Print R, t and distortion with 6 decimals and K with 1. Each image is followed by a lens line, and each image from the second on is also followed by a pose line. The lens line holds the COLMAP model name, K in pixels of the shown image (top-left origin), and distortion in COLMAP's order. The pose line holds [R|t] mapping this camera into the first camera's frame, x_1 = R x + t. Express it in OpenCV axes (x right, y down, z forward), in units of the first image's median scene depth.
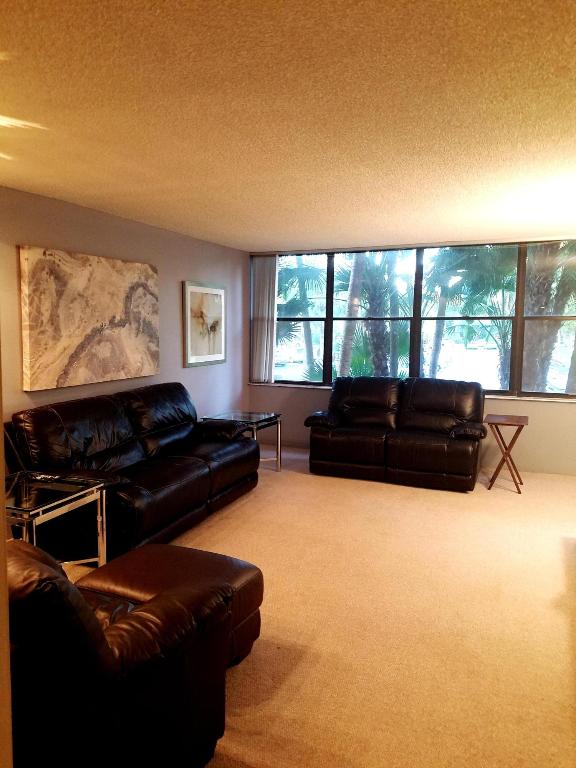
lens RADIAL K [[605.2, 0, 271.8], [0, 605.2, 383.9], [0, 0, 1]] dist [0.074022, -0.004965]
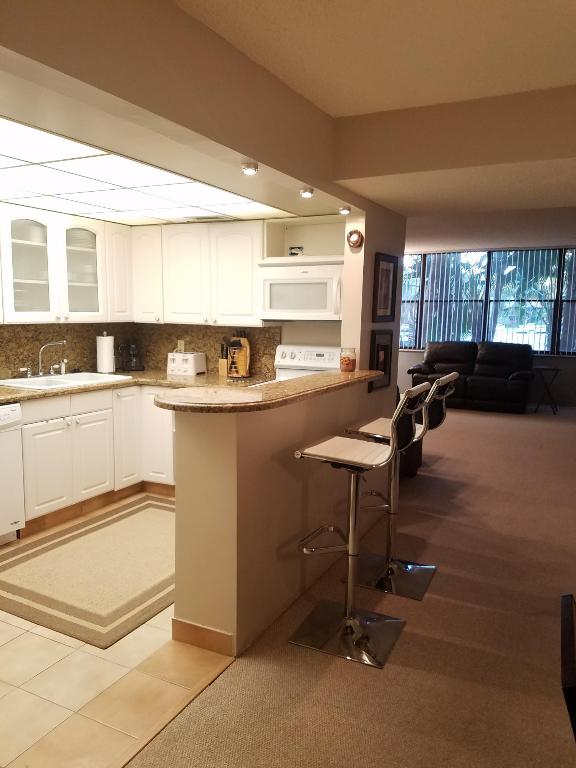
lens RADIAL K [[557.0, 0, 288.0], [0, 557.0, 384.0], [0, 0, 1]] dist [0.198313, -0.353185]
pose [[0.997500, 0.011587, -0.069716, -0.197839], [-0.008973, 0.999249, 0.037692, 0.063291], [0.070100, -0.036972, 0.996855, -0.566730]]
